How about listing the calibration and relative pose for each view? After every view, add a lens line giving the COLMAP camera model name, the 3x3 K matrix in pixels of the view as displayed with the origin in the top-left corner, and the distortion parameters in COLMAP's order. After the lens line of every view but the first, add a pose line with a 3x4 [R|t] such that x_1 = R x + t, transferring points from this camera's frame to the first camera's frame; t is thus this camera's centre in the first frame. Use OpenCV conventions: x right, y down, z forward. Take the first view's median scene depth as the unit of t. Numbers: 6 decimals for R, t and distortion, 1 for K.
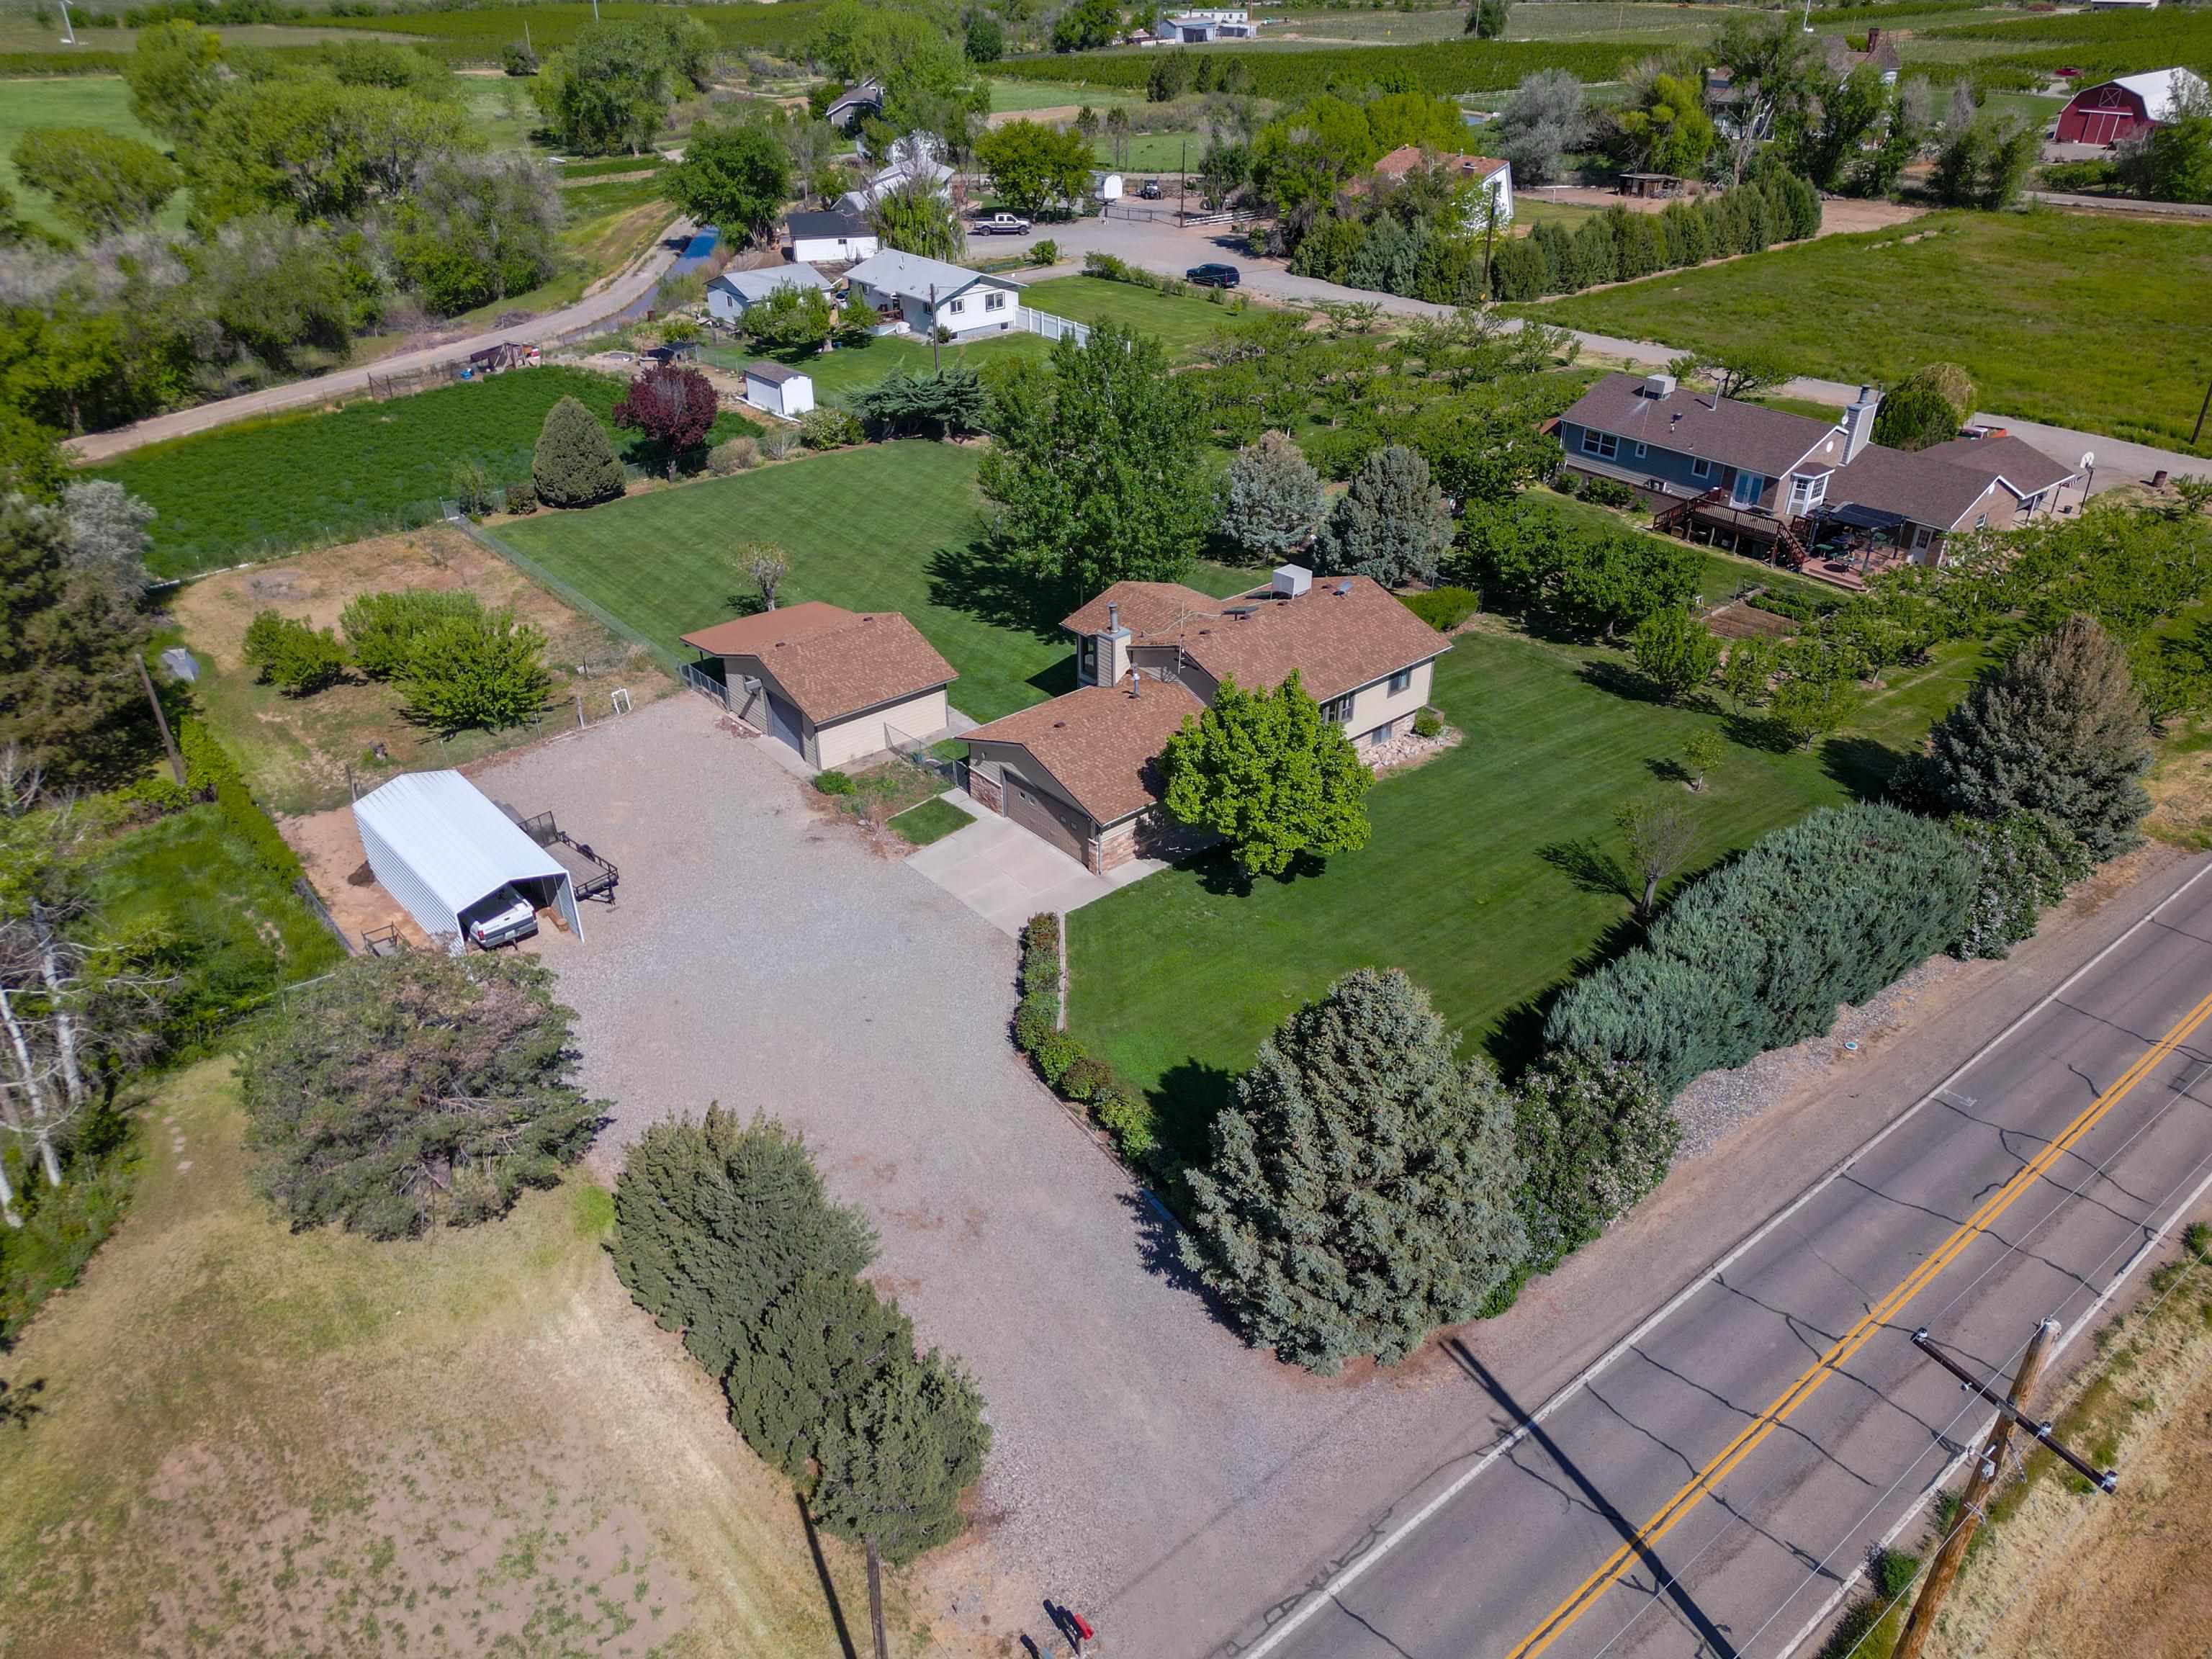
lens RADIAL K [[1547.8, 0, 1101.5], [0, 1547.8, 845.5], [0, 0, 1]] dist [0.079027, -0.077640]
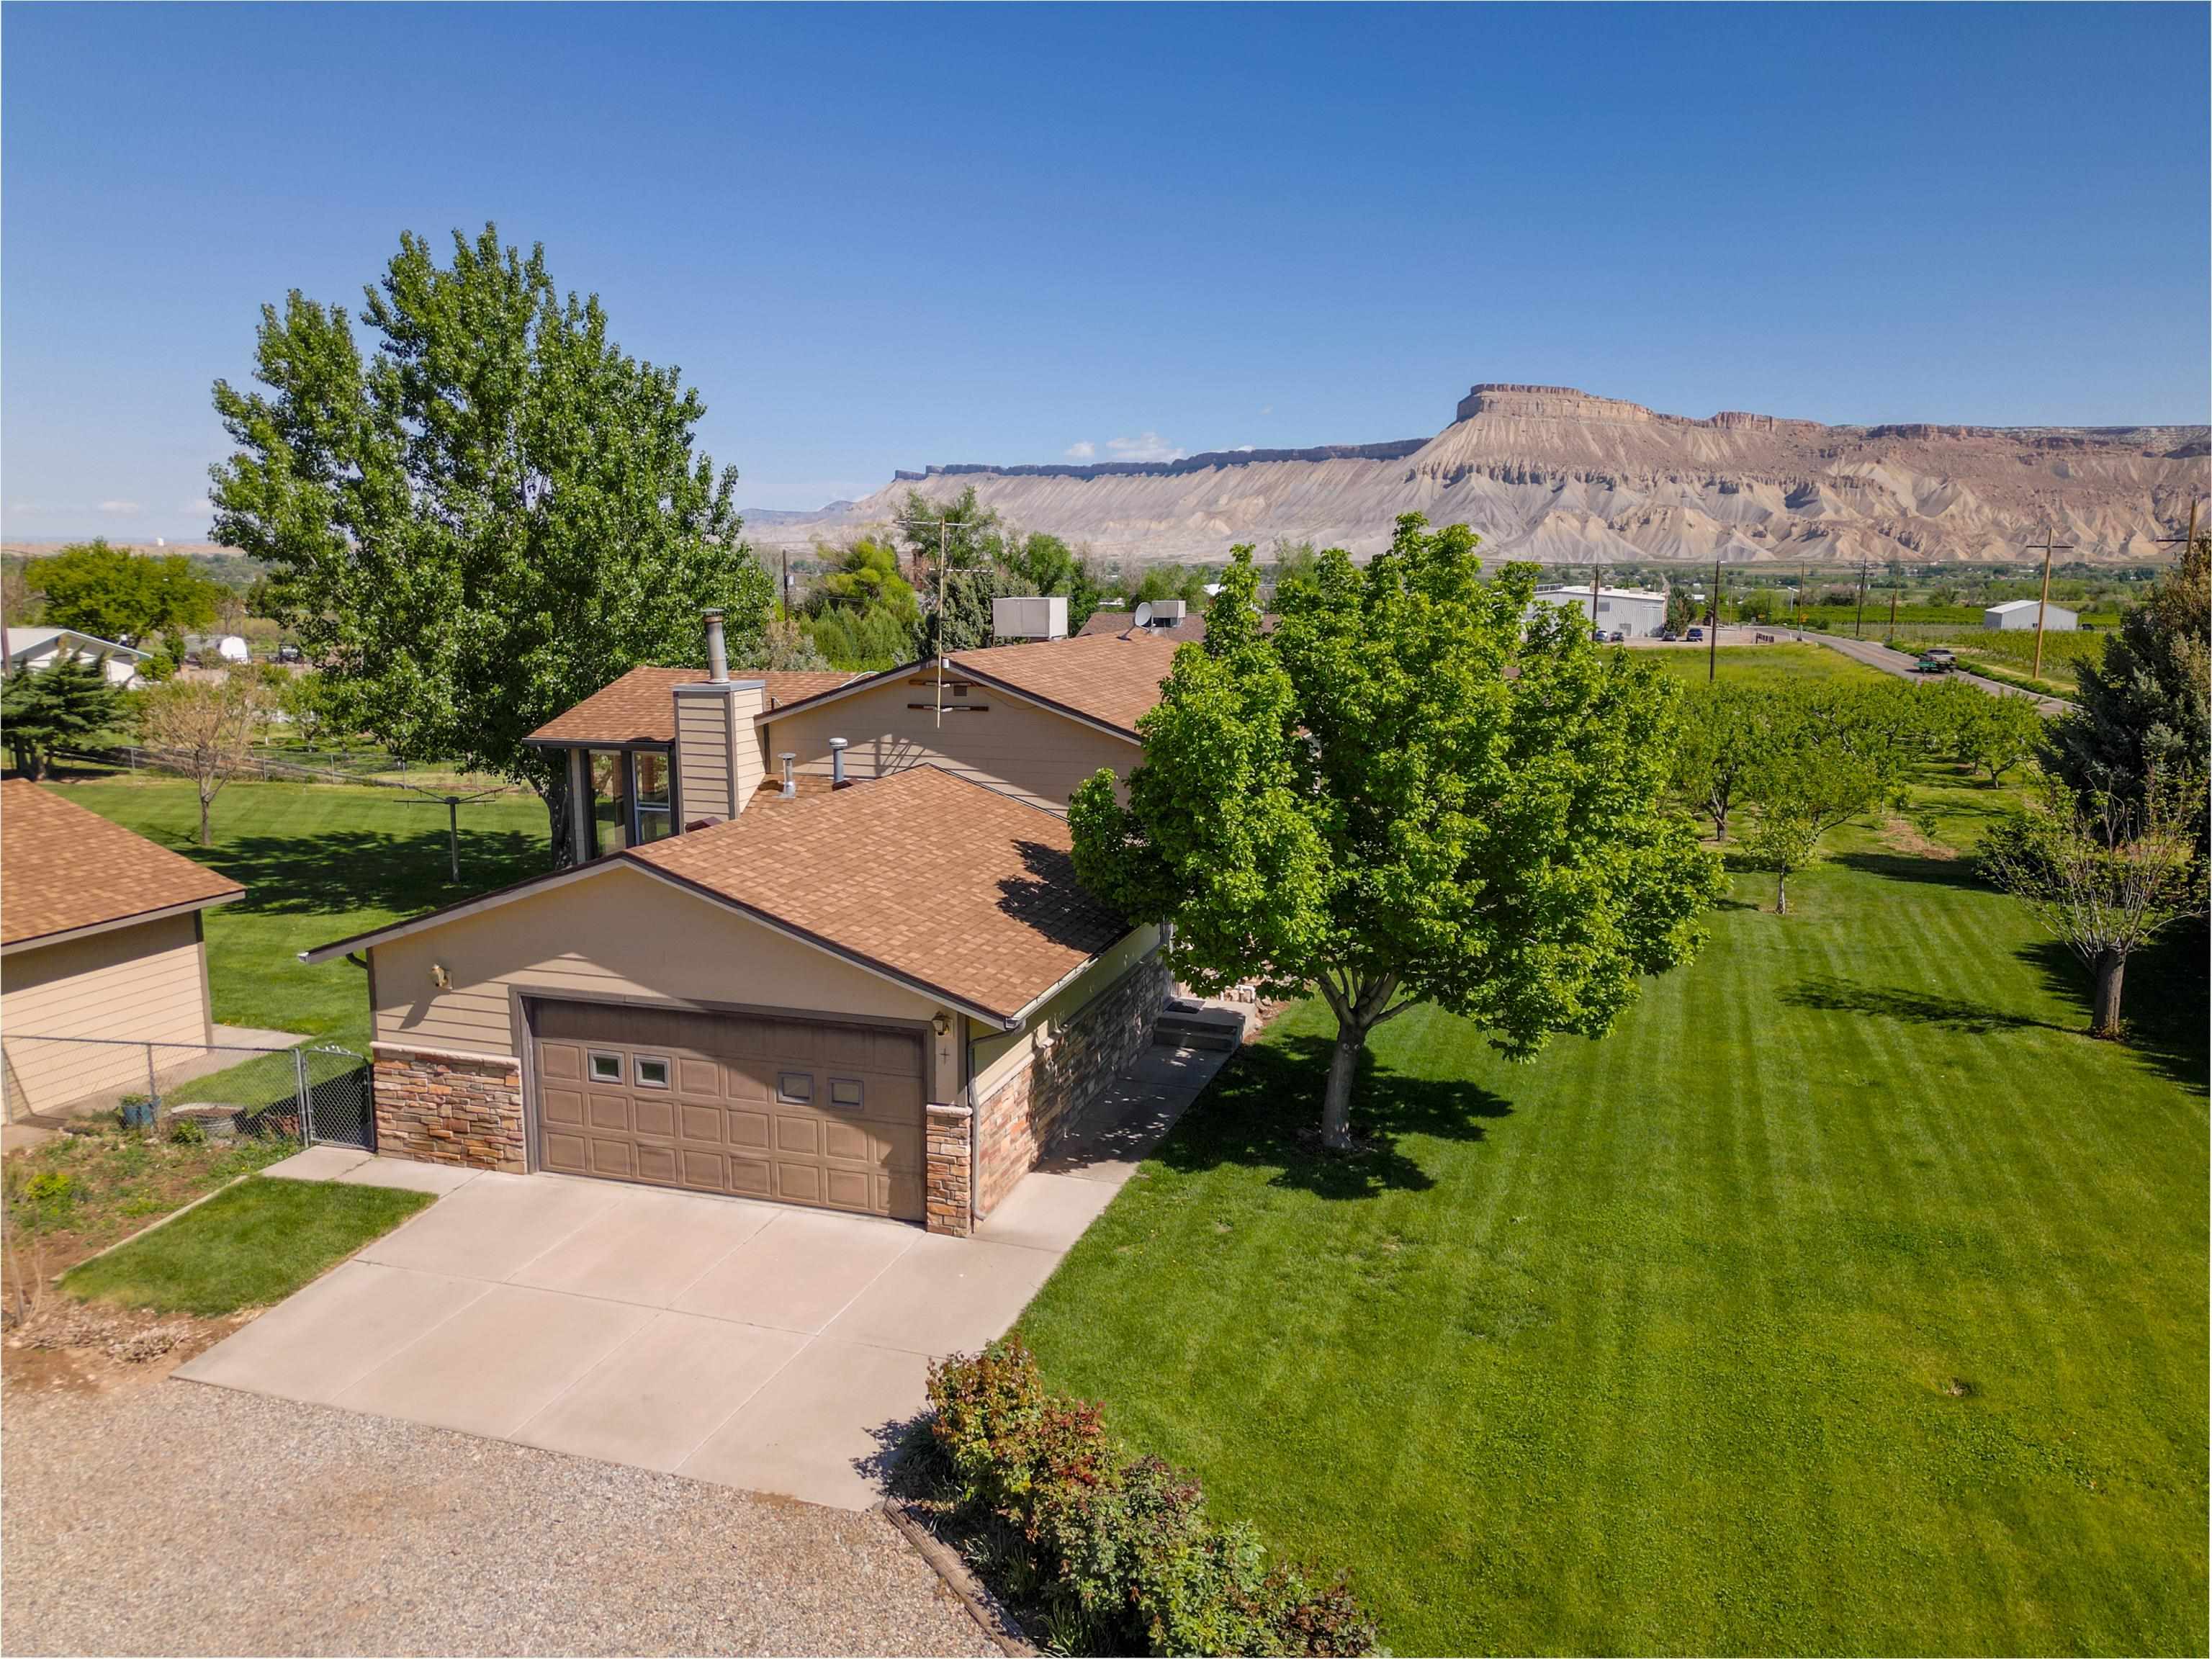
lens RADIAL K [[1547.8, 0, 1101.5], [0, 1547.8, 845.5], [0, 0, 1]] dist [0.079027, -0.077640]
pose [[0.852892, -0.086757, 0.514828, -0.083971], [0.267674, 0.919295, -0.288527, 0.028476], [-0.448247, 0.383888, 0.807282, 0.474853]]
